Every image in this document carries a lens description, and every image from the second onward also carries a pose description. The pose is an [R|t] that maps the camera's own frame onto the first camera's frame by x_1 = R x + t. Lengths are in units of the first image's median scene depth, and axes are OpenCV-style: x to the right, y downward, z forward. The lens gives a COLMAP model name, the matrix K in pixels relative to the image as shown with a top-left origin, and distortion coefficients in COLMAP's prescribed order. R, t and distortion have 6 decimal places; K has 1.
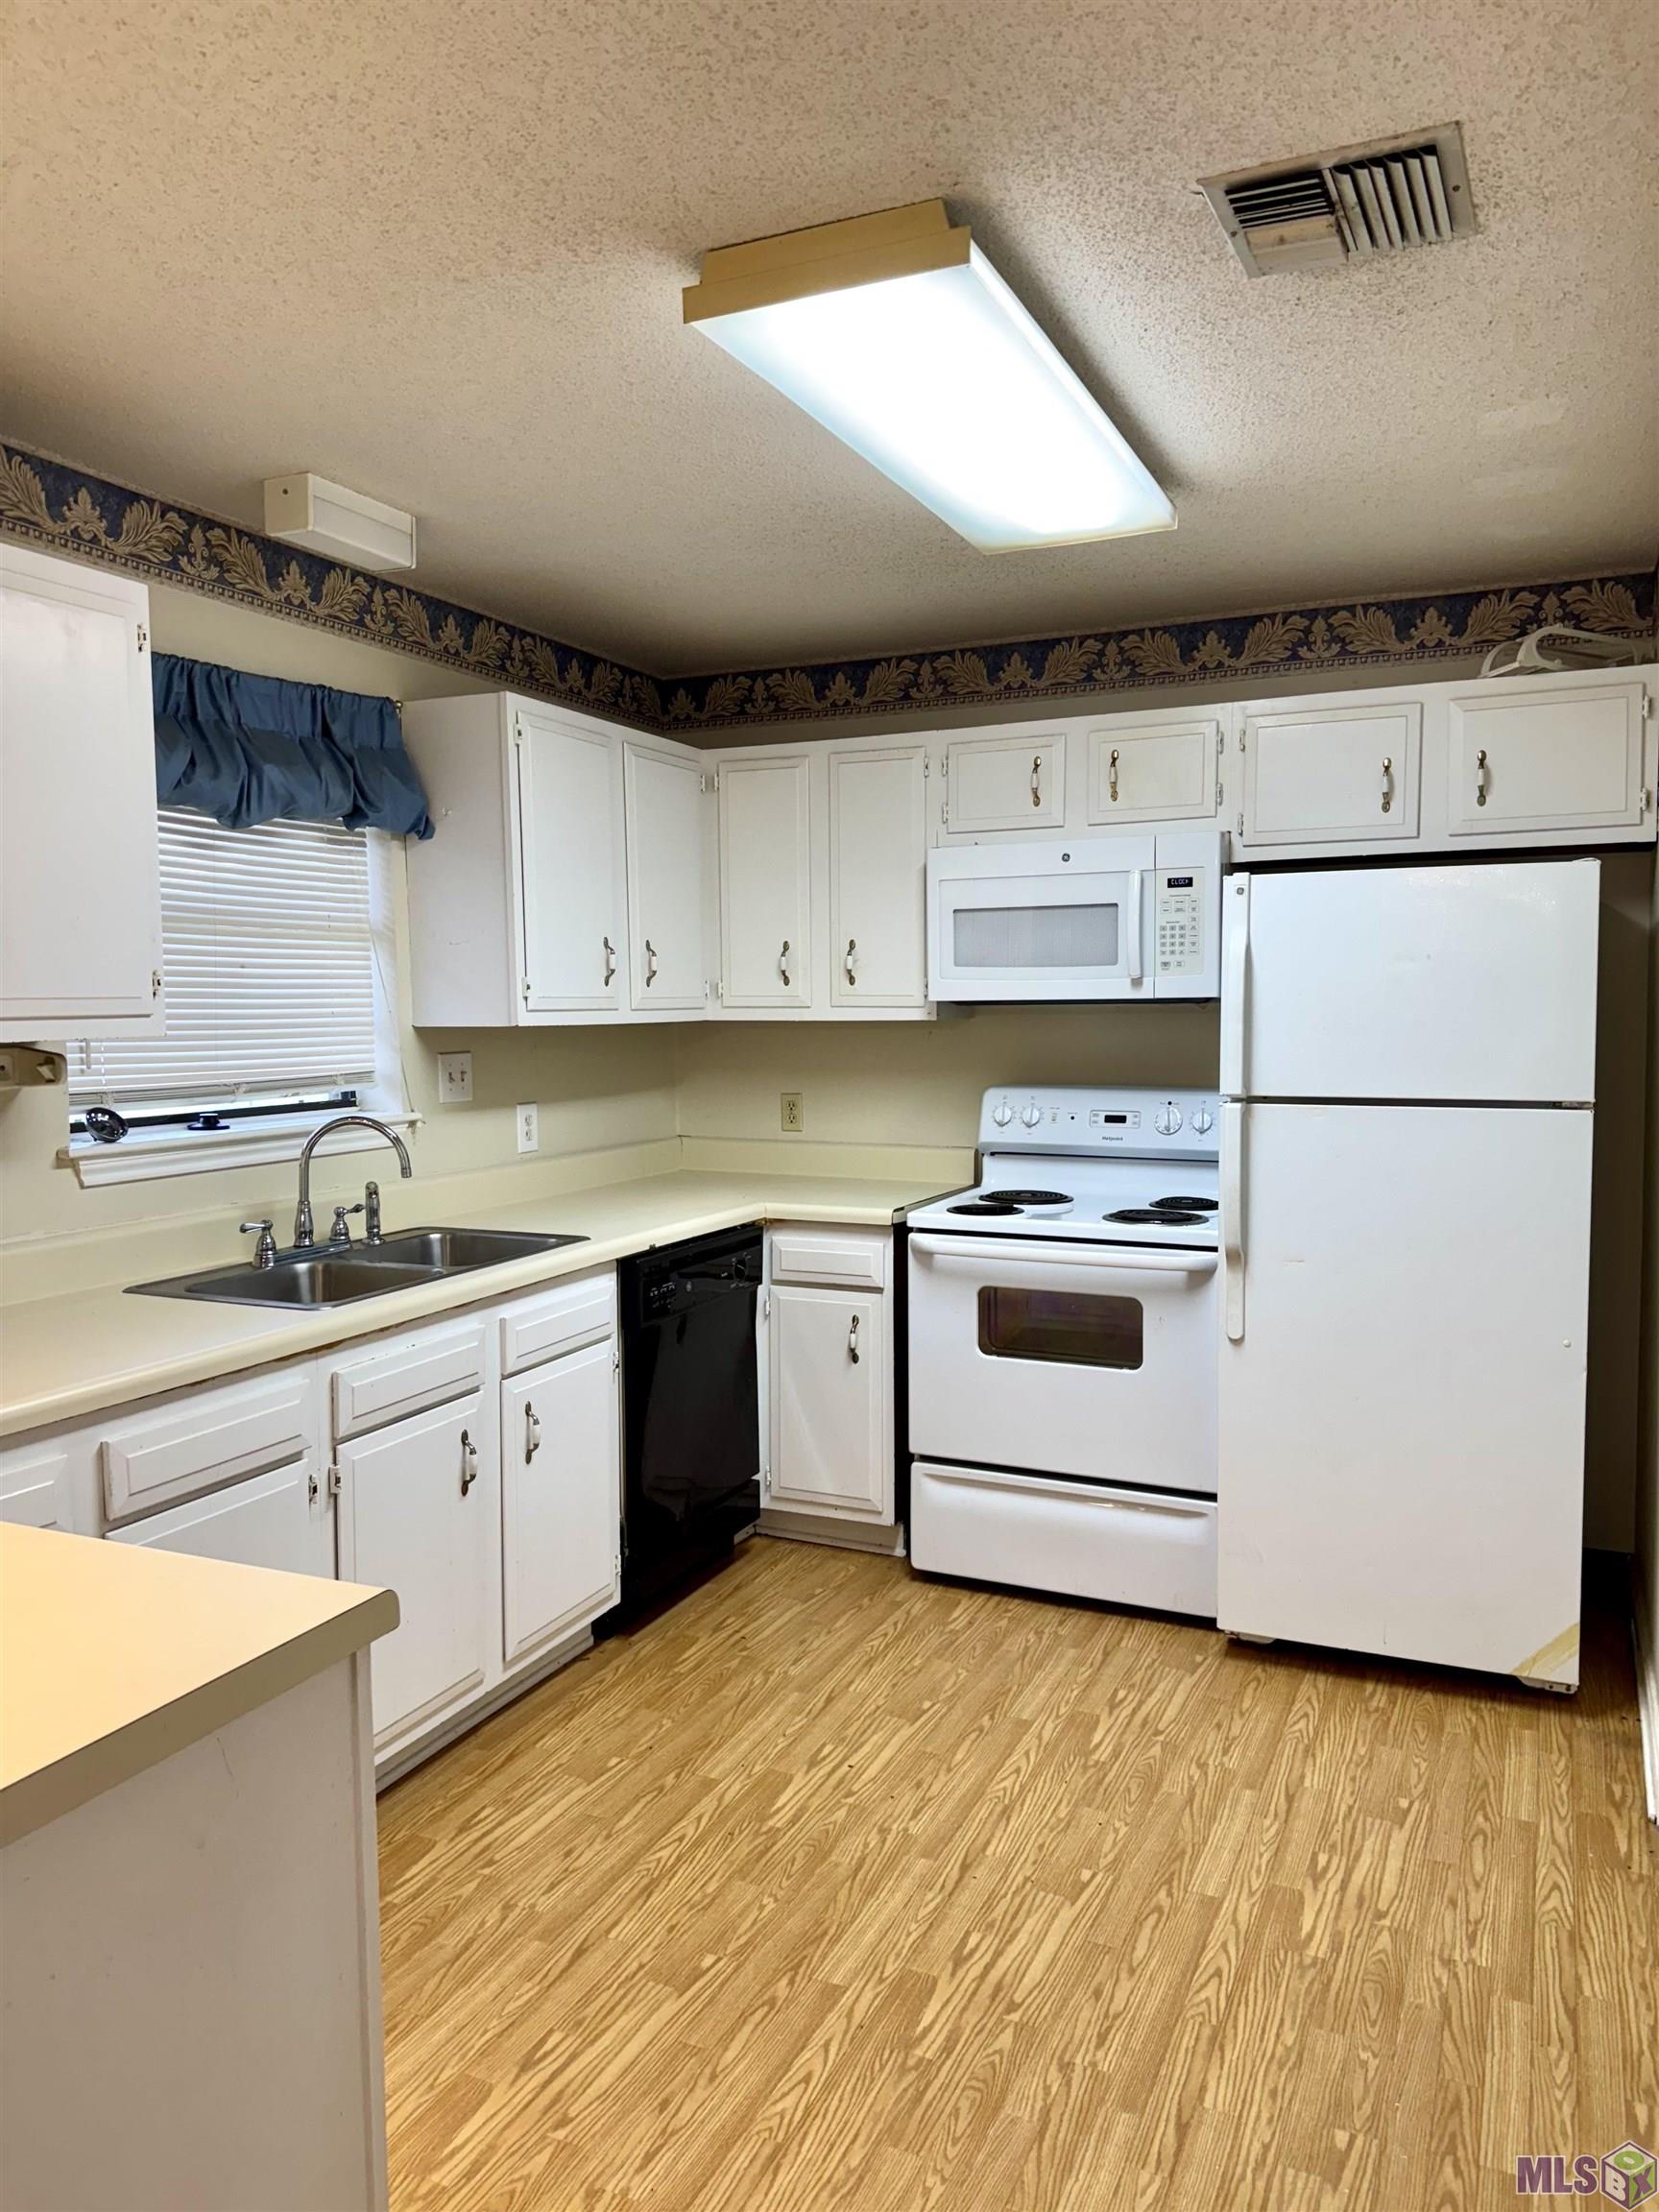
lens RADIAL K [[1547.7, 0, 829.5], [0, 1547.7, 1106.0], [0, 0, 1]] dist [0.193951, -0.403630]
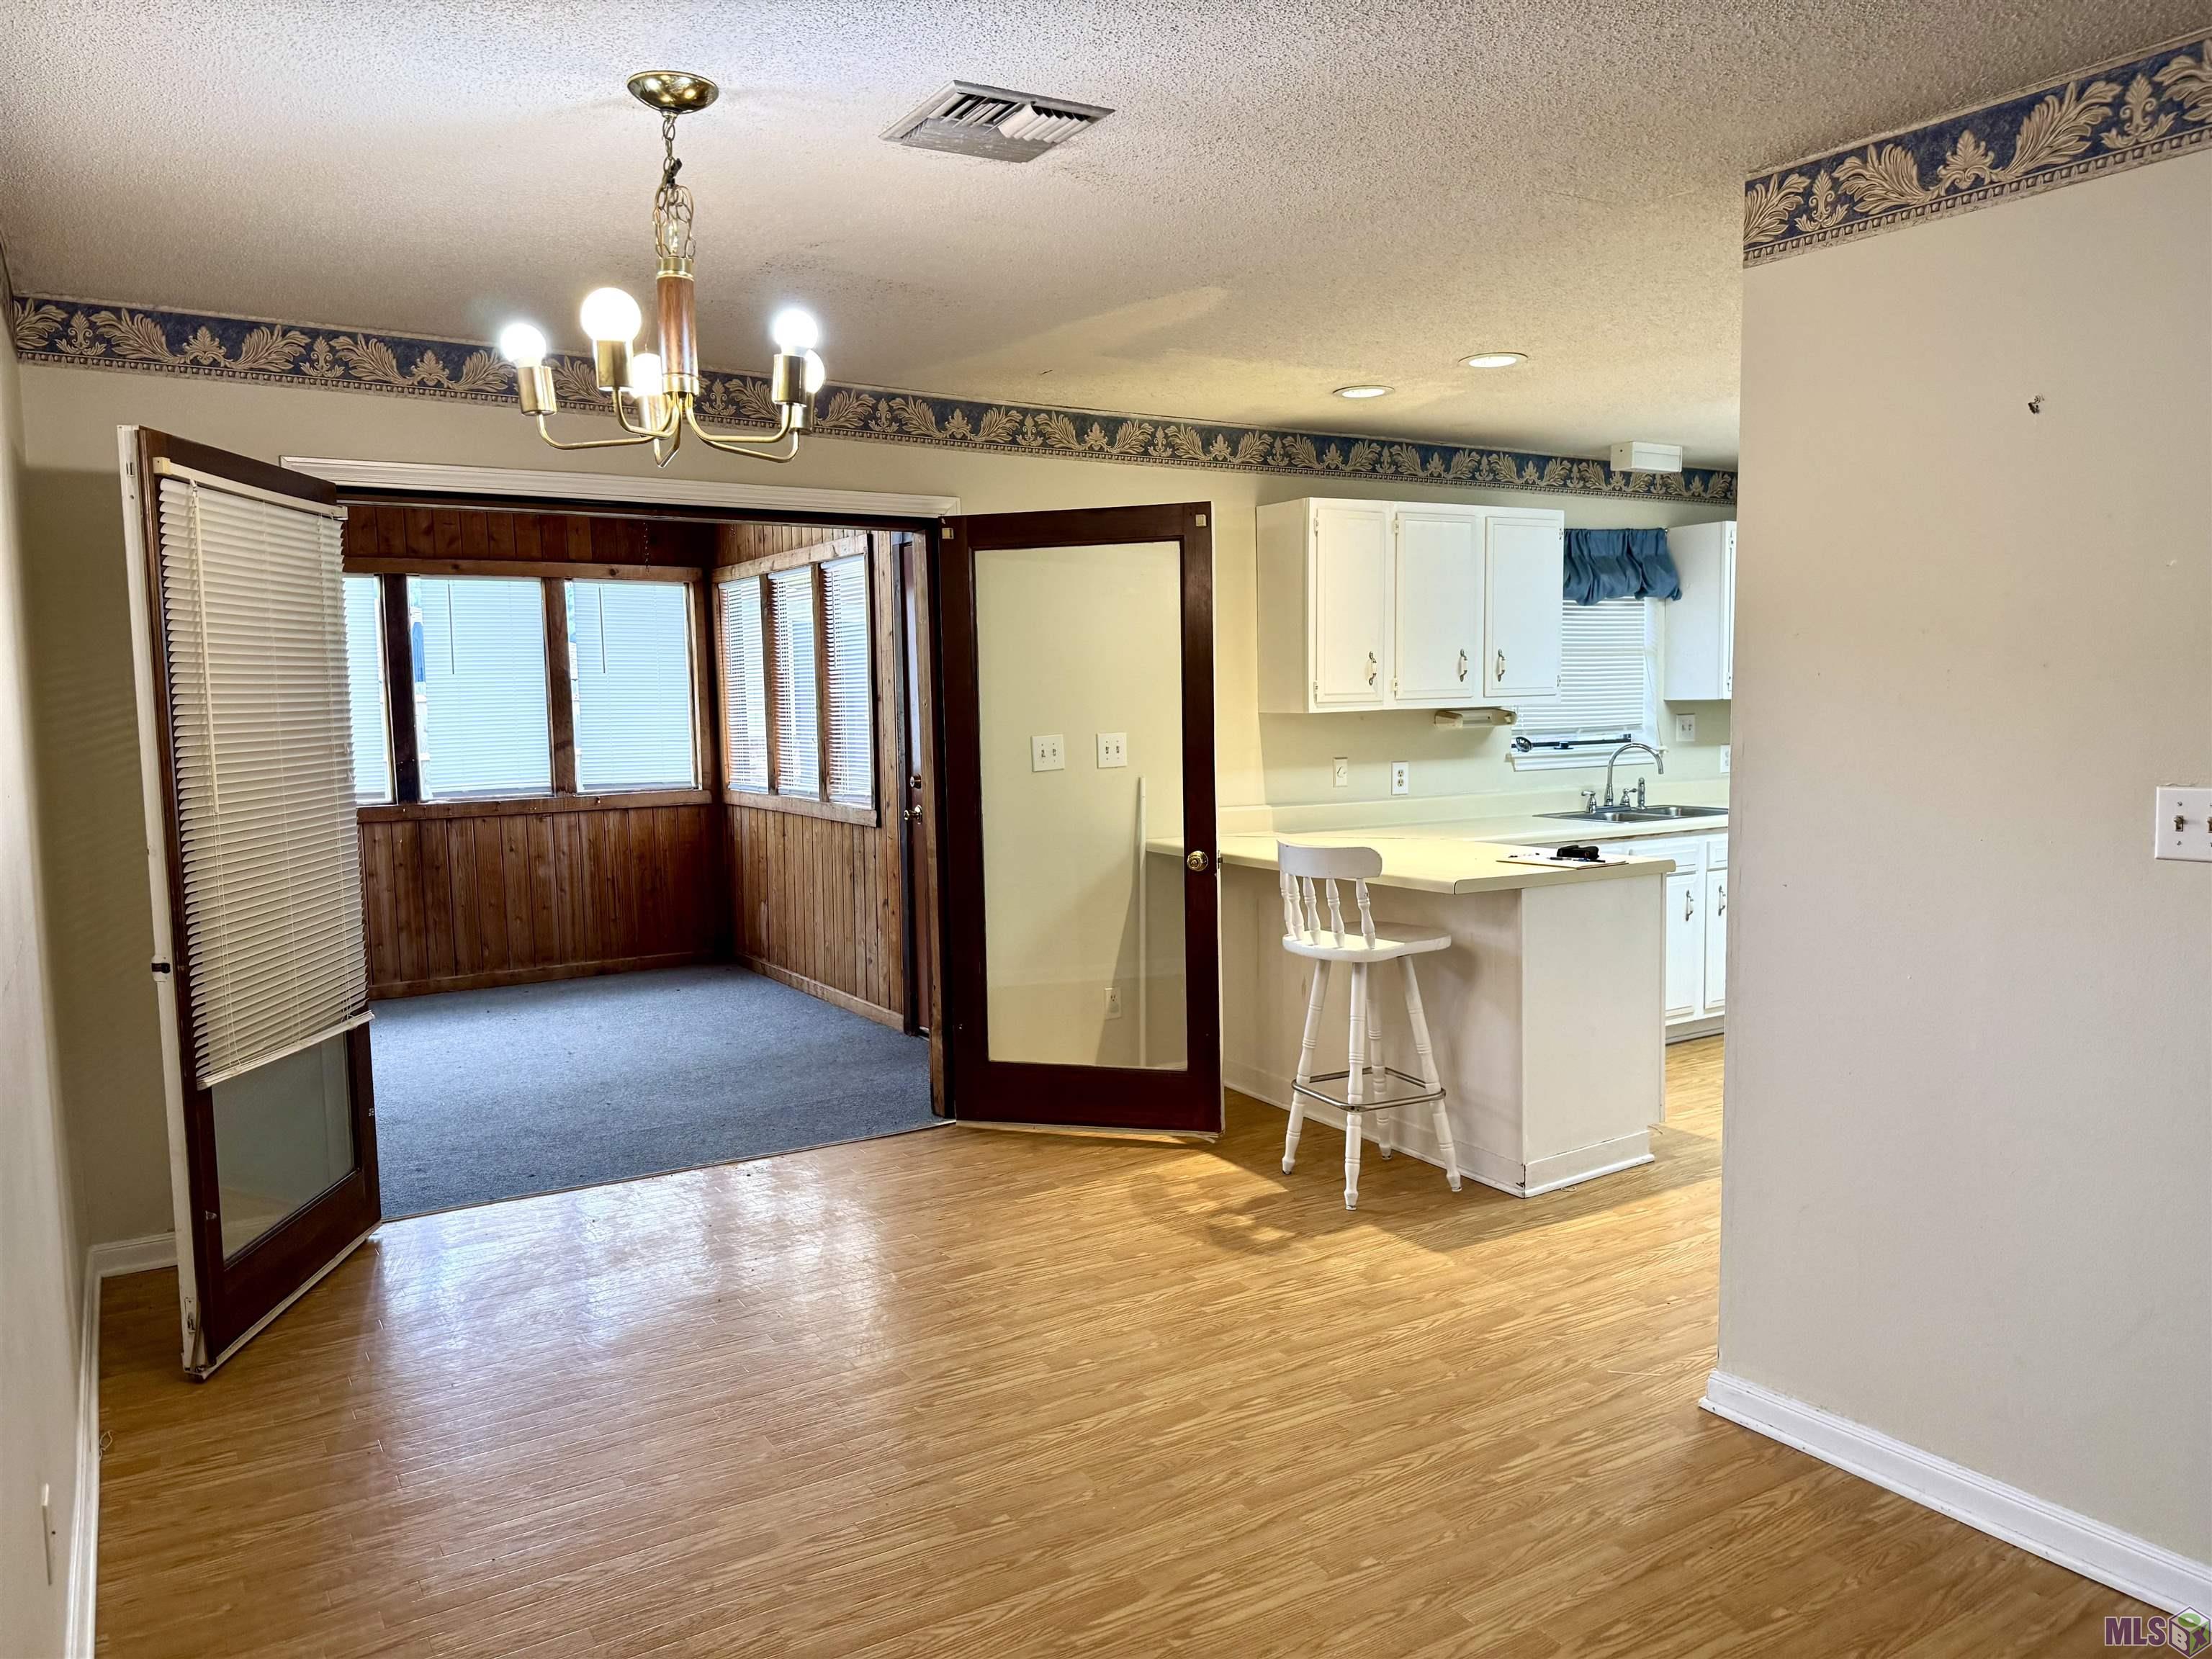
lens RADIAL K [[1547.7, 0, 1092.2], [0, 1547.7, 827.7], [0, 0, 1]] dist [0.193951, -0.403630]
pose [[0.836745, 0.039296, -0.546180, 0.224083], [-0.026753, 0.999164, 0.030901, 0.070187], [0.546938, -0.011244, 0.837097, -1.080231]]
